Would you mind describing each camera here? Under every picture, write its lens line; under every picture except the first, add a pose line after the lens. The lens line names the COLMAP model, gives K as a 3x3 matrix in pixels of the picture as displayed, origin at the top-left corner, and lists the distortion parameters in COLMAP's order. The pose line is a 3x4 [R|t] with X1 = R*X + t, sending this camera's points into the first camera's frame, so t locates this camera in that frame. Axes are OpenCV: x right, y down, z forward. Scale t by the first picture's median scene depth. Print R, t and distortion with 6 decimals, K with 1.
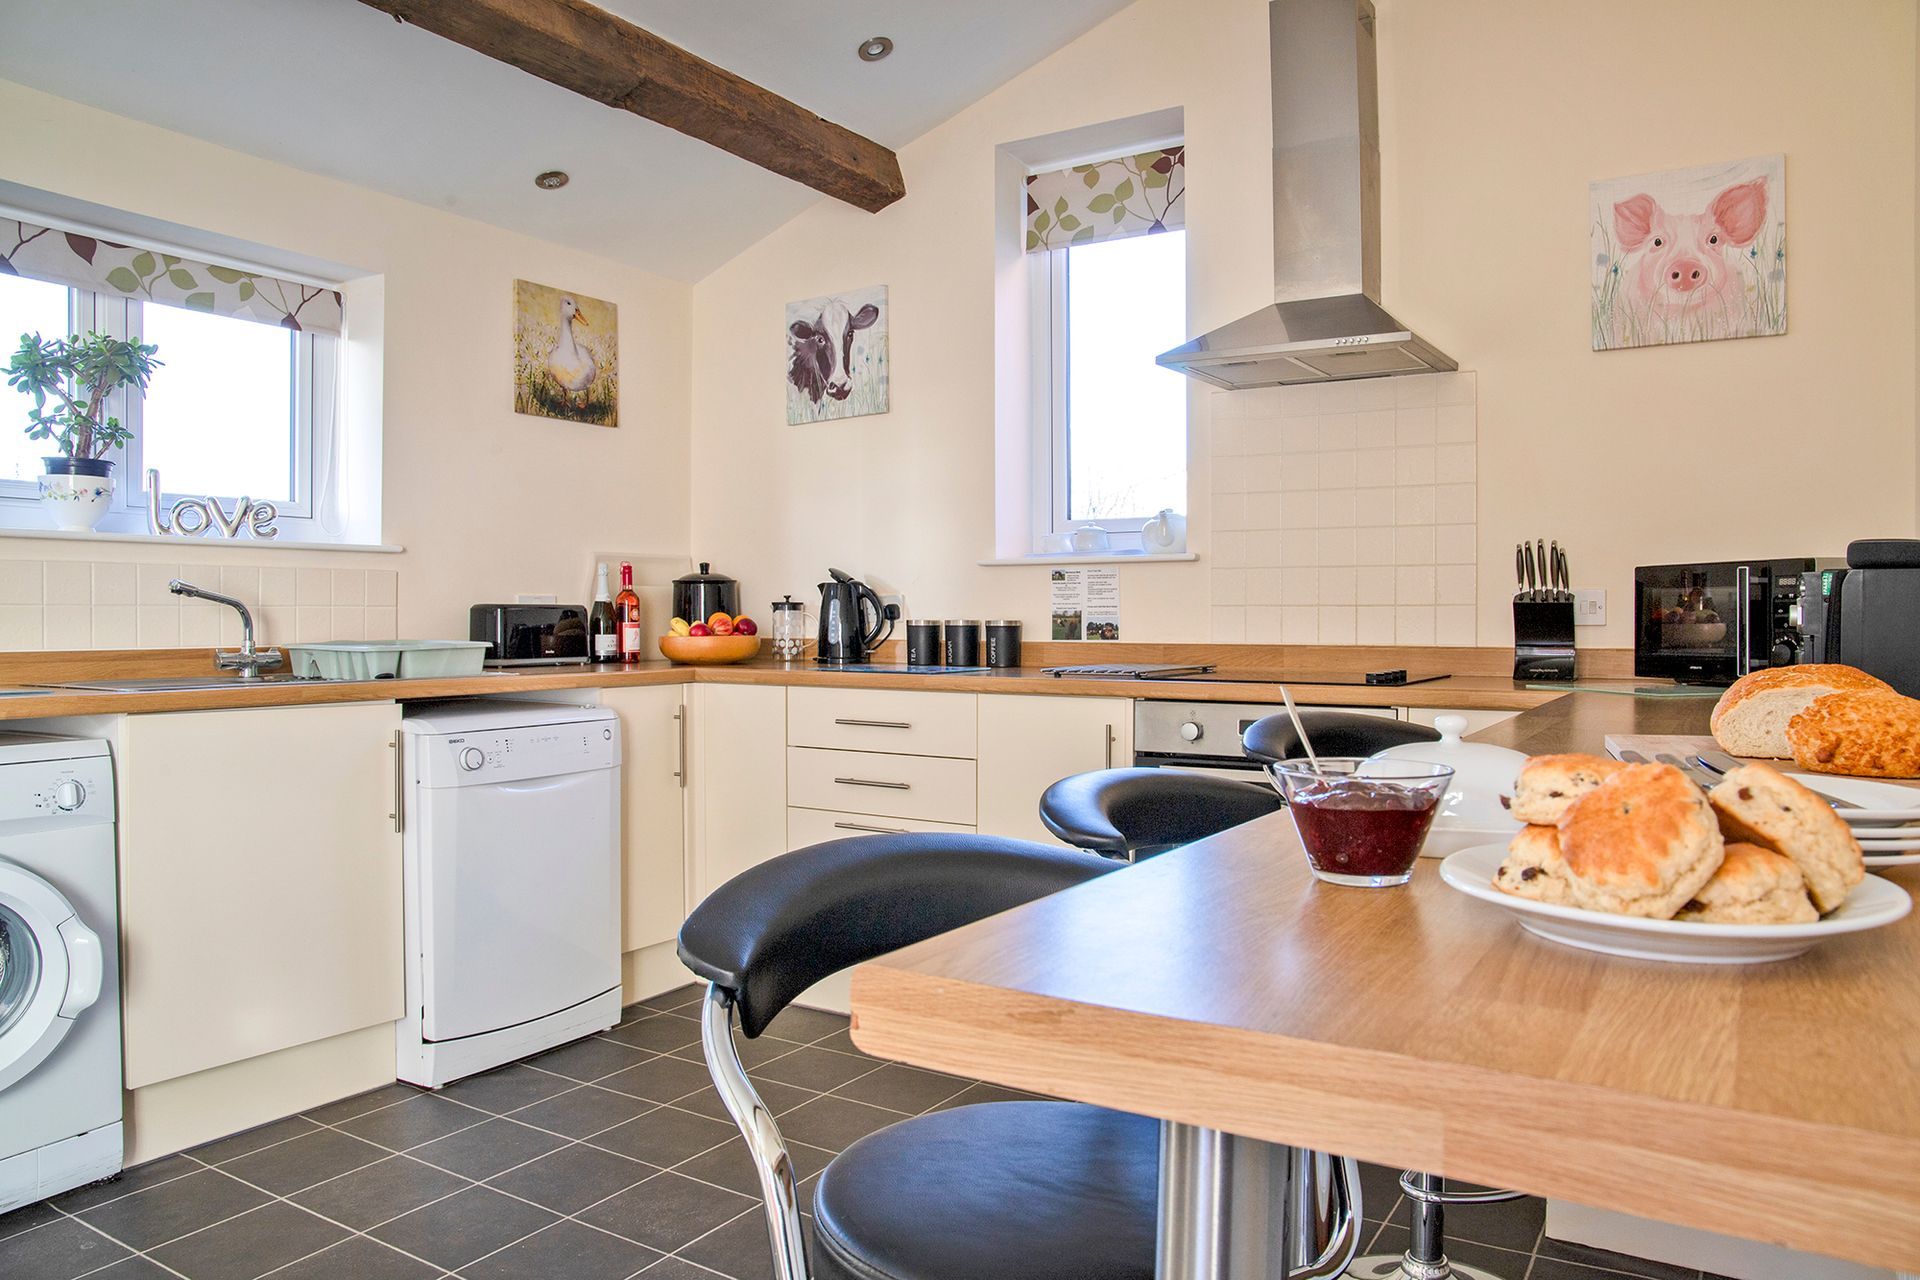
lens RADIAL K [[1360.3, 0, 931.5], [0, 1360.3, 636.1], [0, 0, 1]] dist [-0.105797, 0.067530]
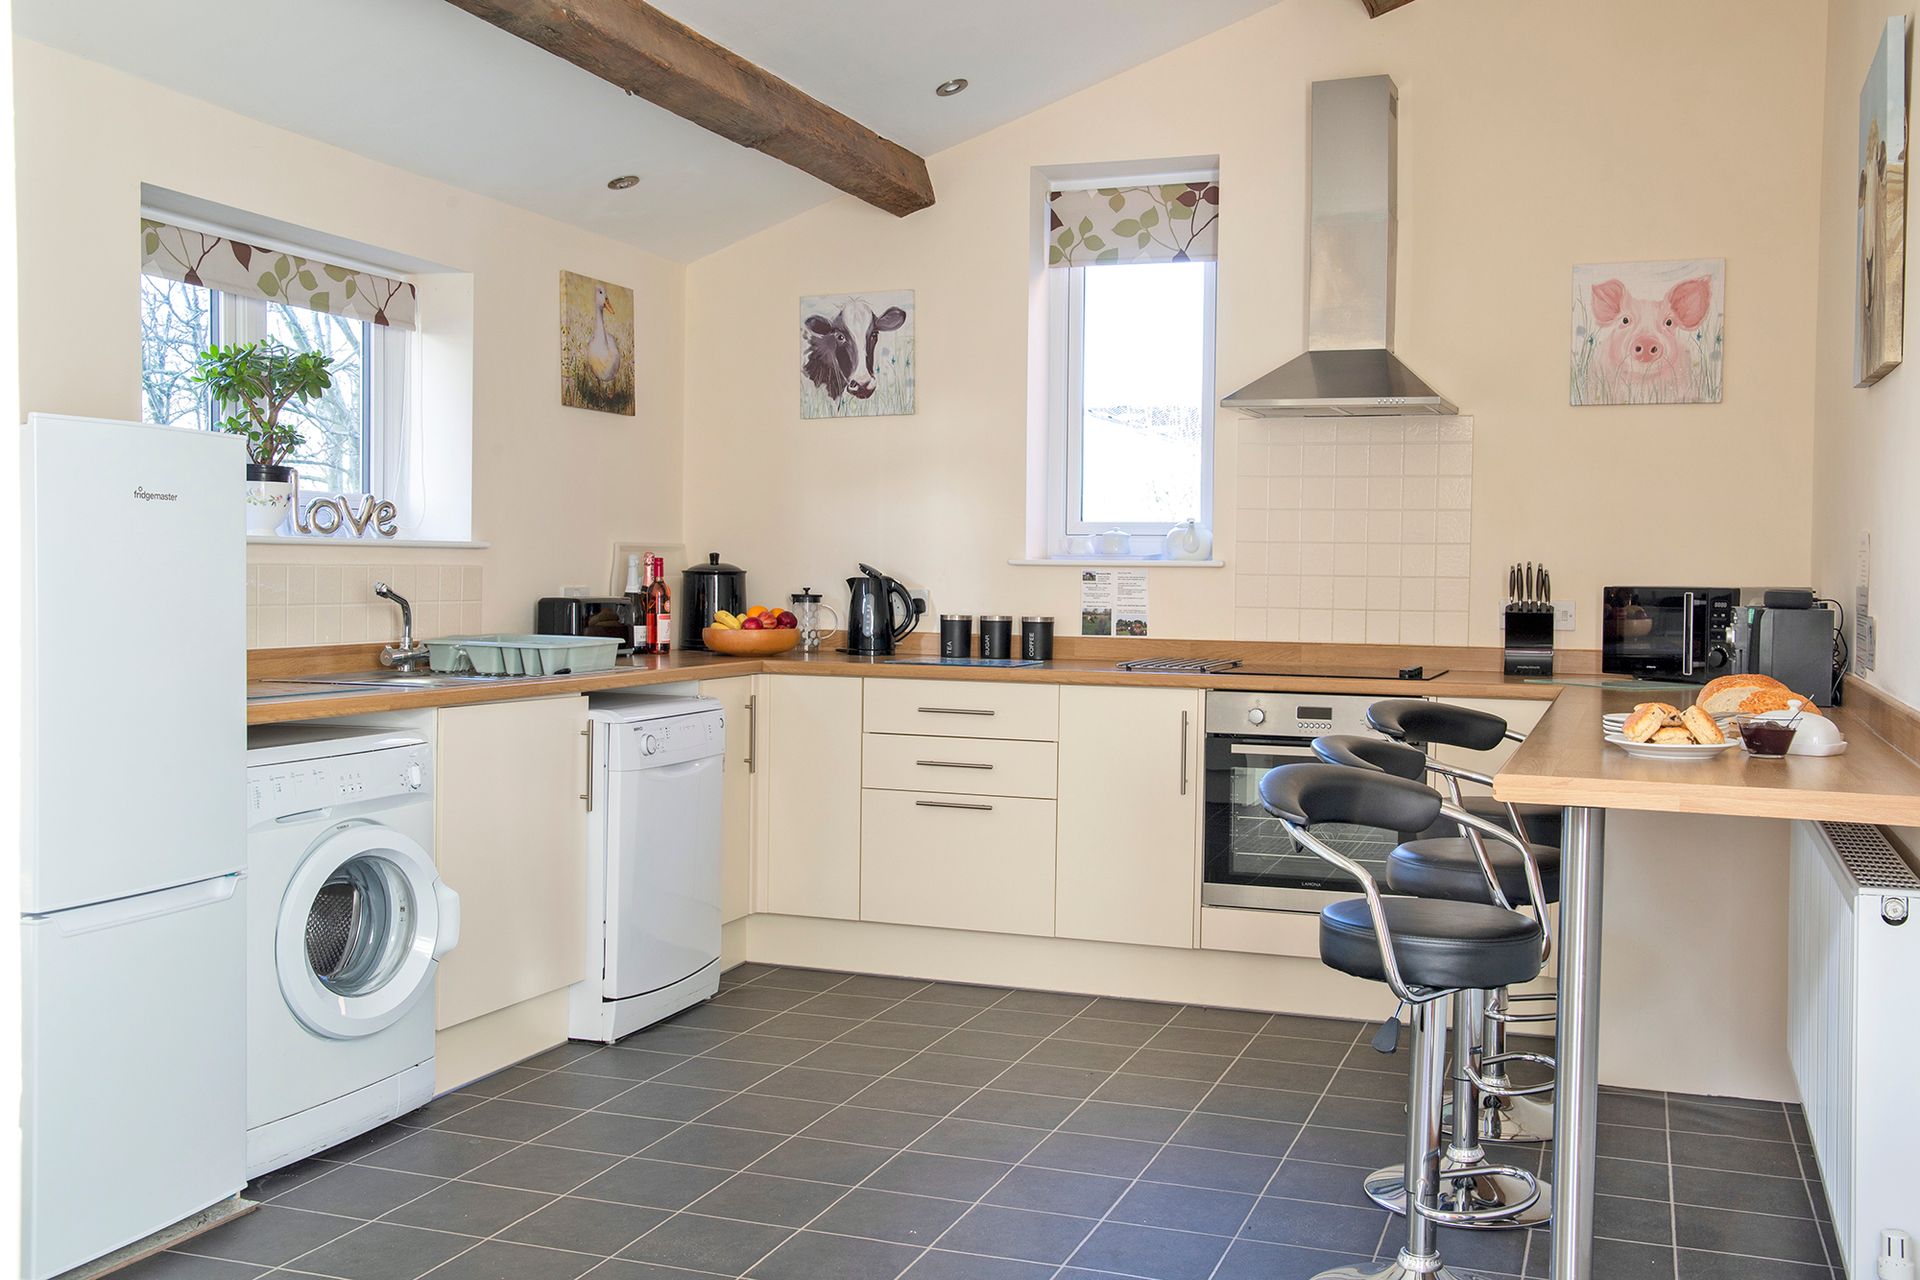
lens RADIAL K [[1909.5, 0, 953.5], [0, 1909.5, 631.9], [0, 0, 1]] dist [0.036462, 0.000000]
pose [[0.976881, 0.005109, 0.213721, -0.341604], [-0.009182, 0.999795, 0.018066, -0.026496], [-0.213585, -0.019611, 0.976728, -0.479703]]
